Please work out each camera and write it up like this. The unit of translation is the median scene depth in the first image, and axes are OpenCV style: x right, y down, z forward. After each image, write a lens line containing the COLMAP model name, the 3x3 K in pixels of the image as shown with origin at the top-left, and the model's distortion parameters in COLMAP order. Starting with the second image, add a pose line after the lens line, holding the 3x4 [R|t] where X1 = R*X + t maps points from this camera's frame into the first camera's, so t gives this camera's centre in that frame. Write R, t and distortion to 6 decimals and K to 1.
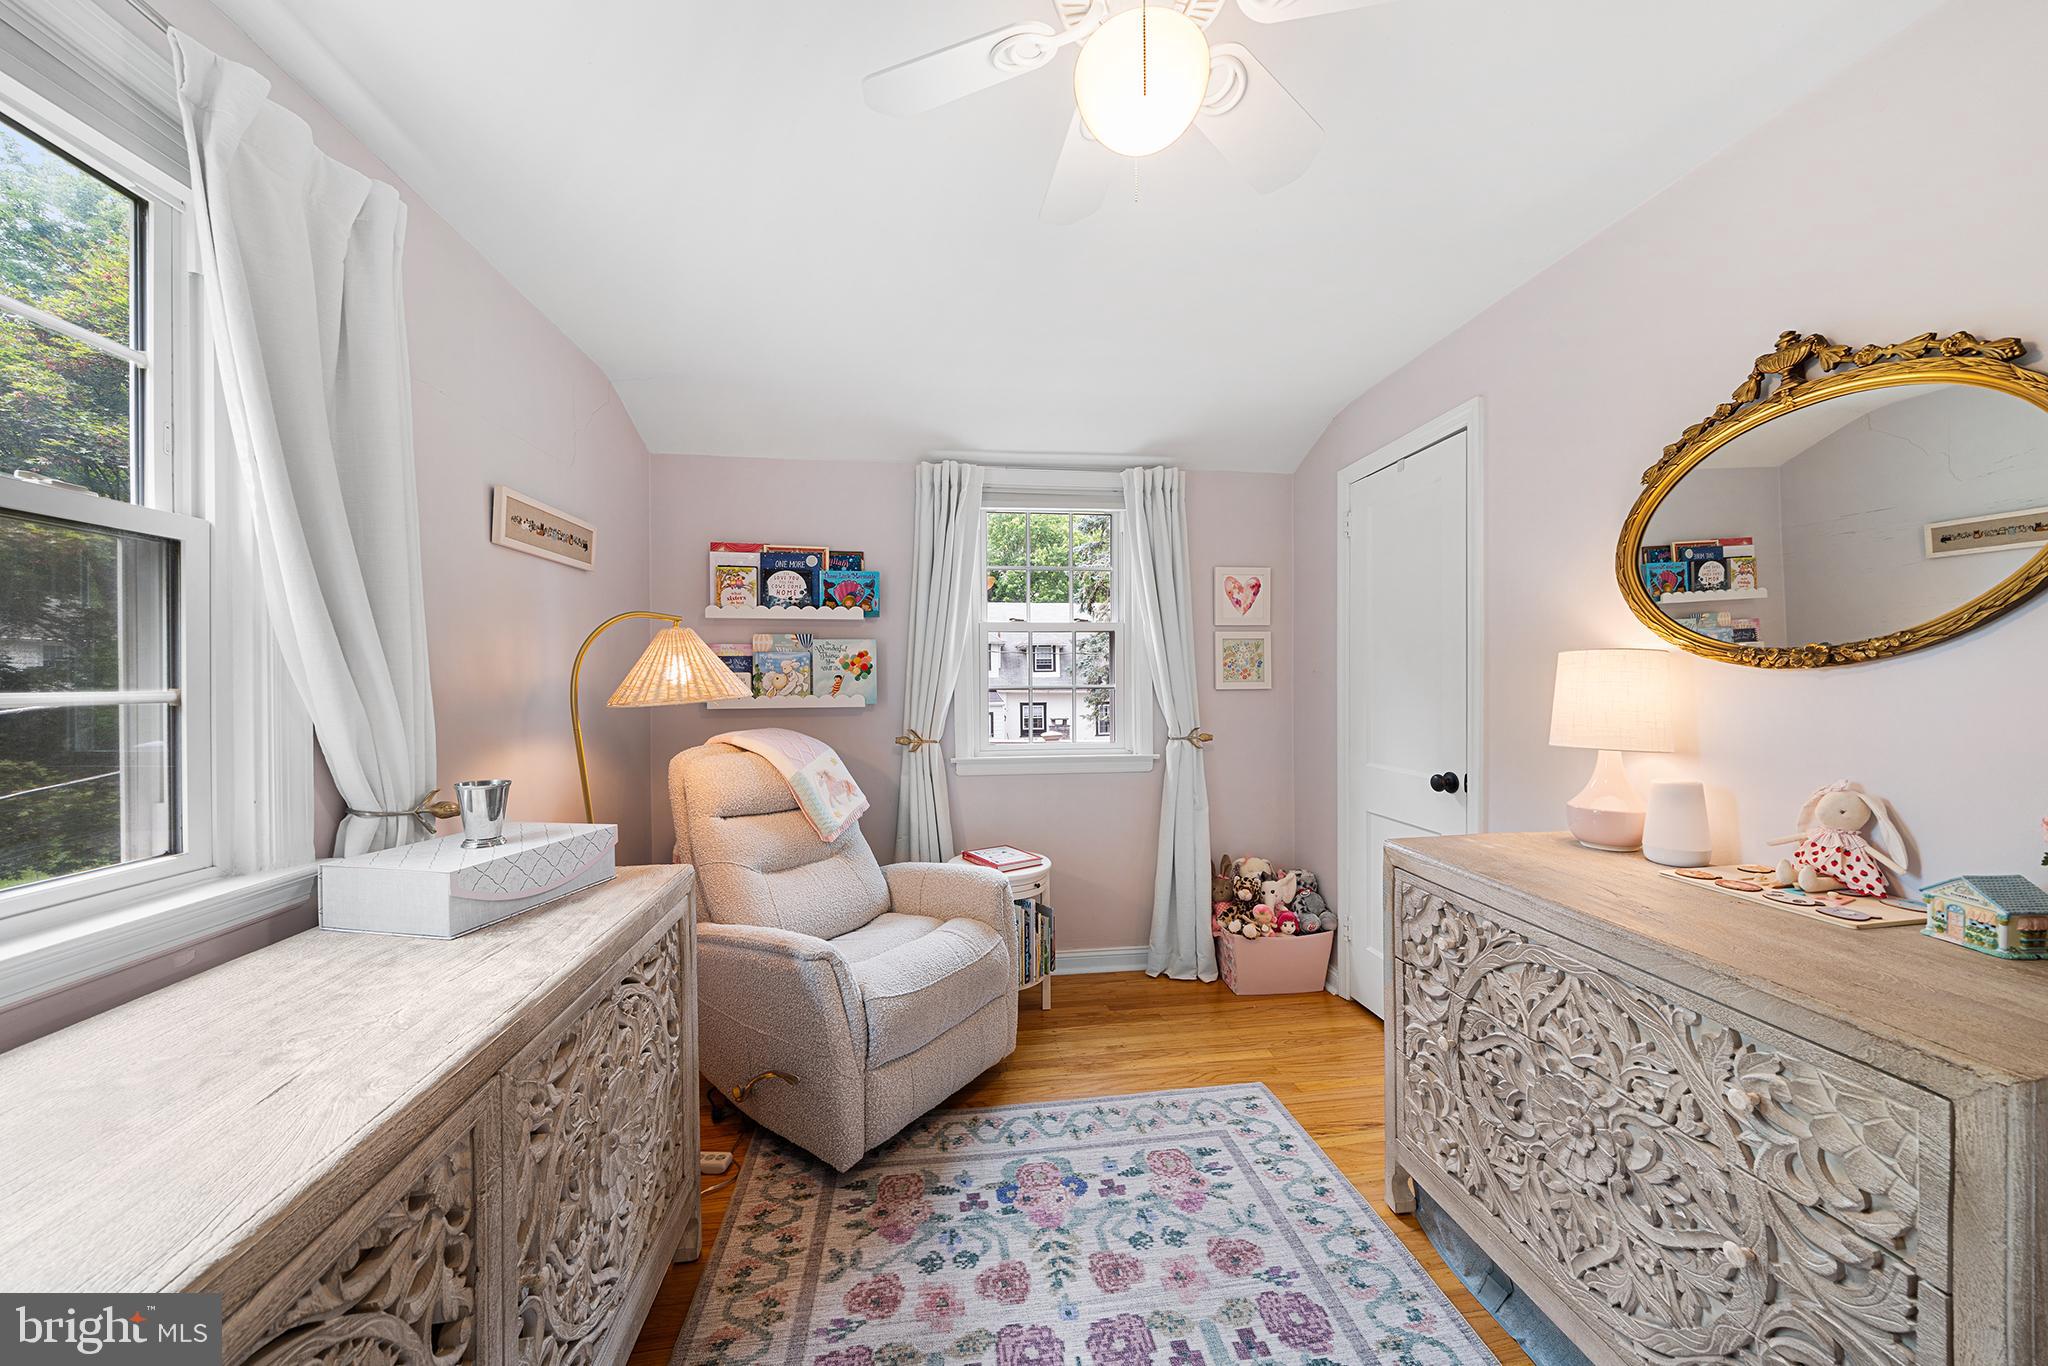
lens RADIAL K [[715.3, 0, 1022.4], [0, 715.3, 690.6], [0, 0, 1]] dist [0.000180, 0.000105]
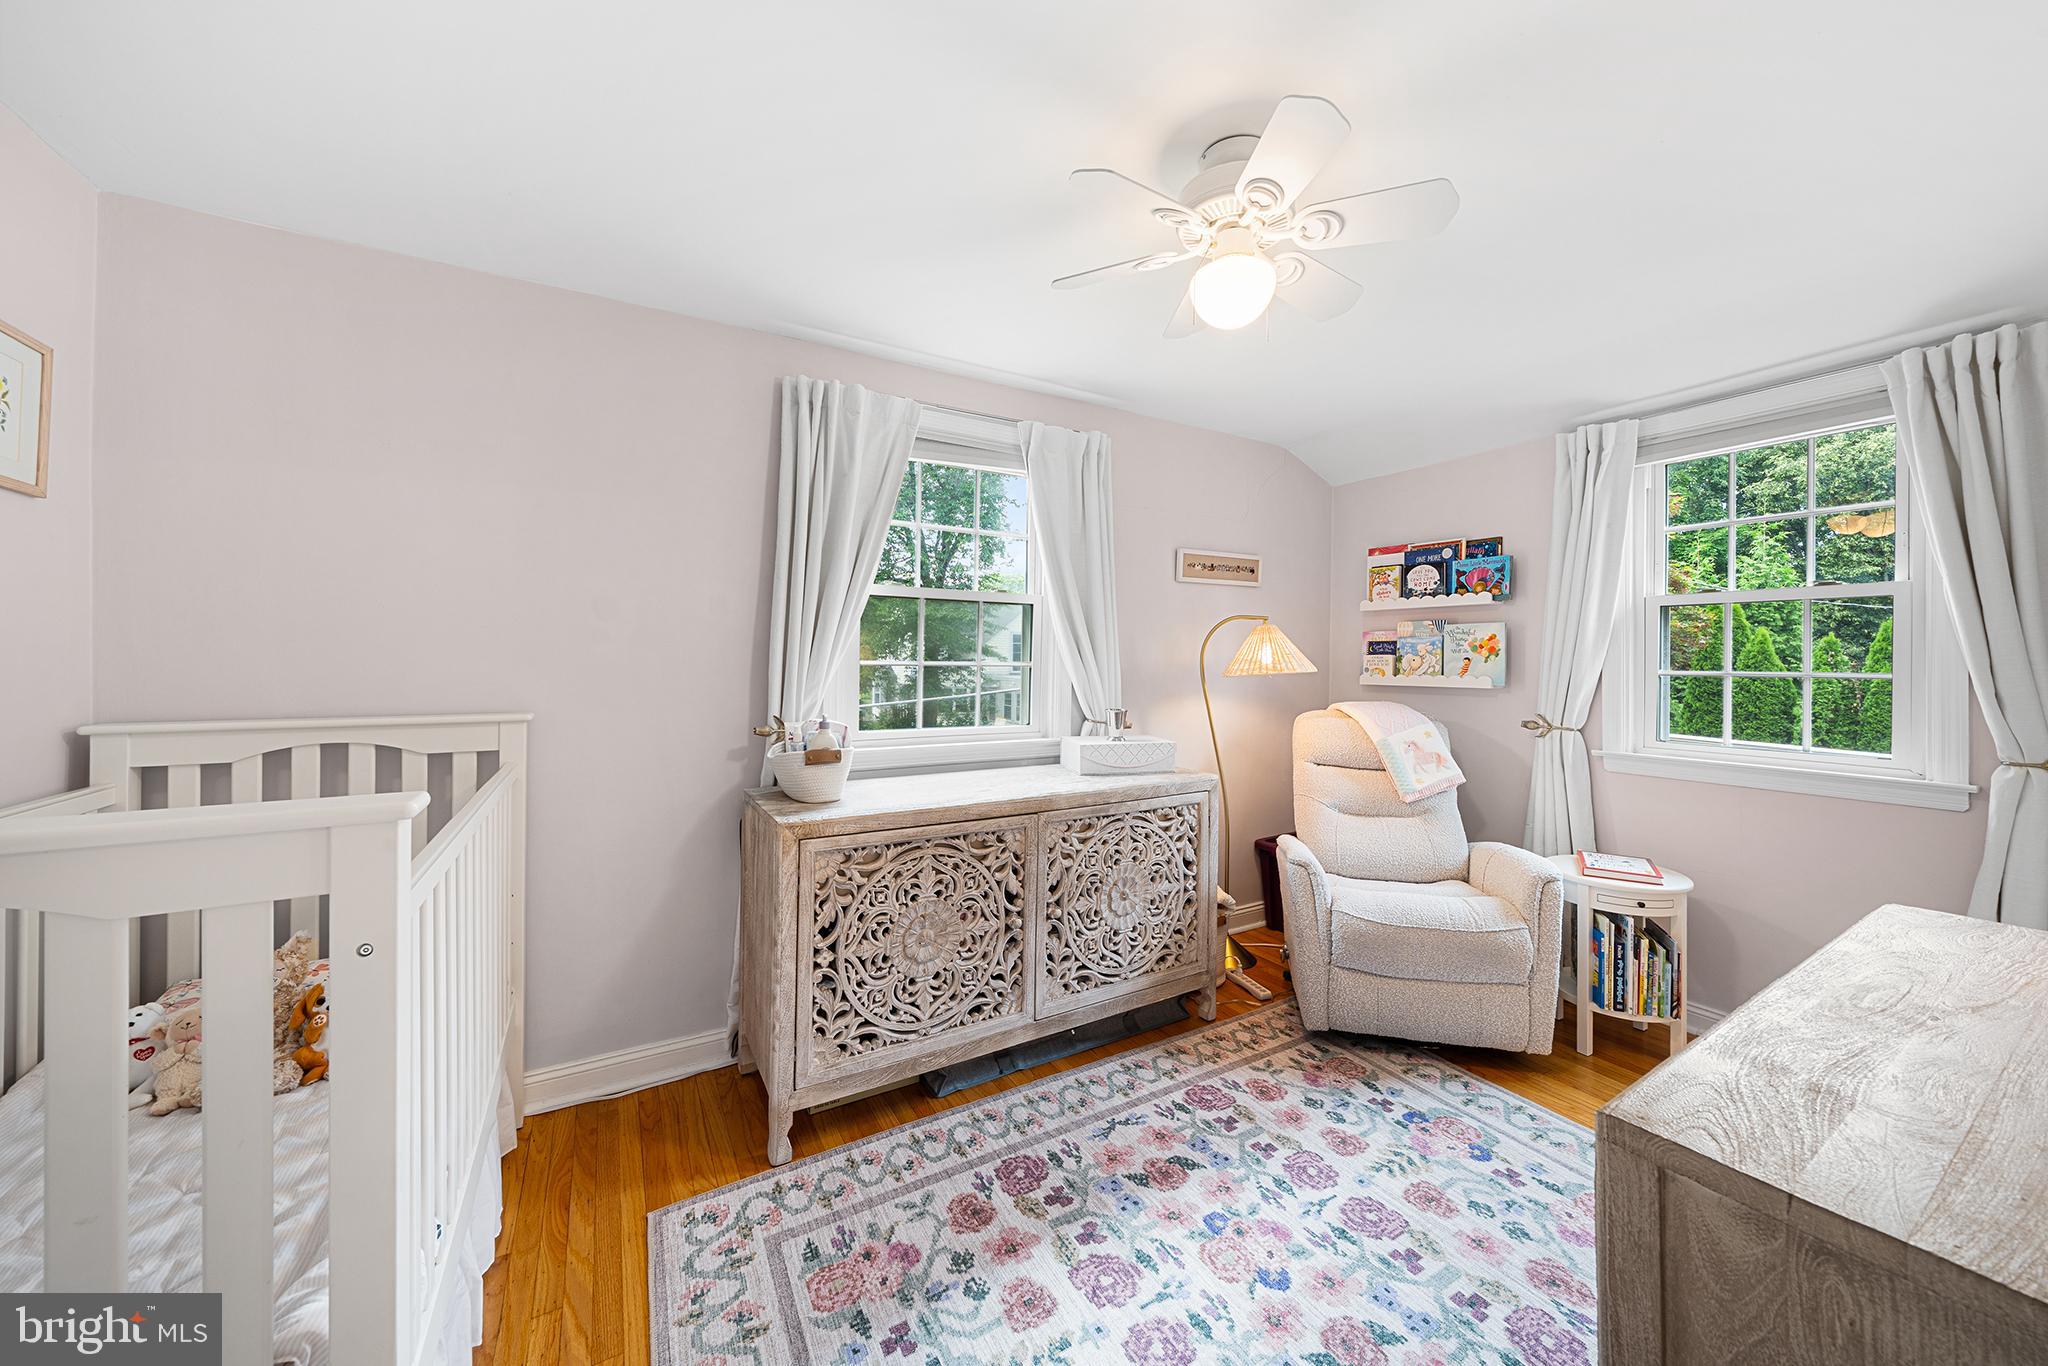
lens RADIAL K [[715.3, 0, 1045.4], [0, 715.3, 654.7], [0, 0, 1]] dist [0.000180, 0.000105]
pose [[0.407995, 0.000054, -0.912984, 0.464562], [-0.023016, 0.999683, -0.010226, -0.000297], [0.912694, 0.025185, 0.407867, -0.004641]]
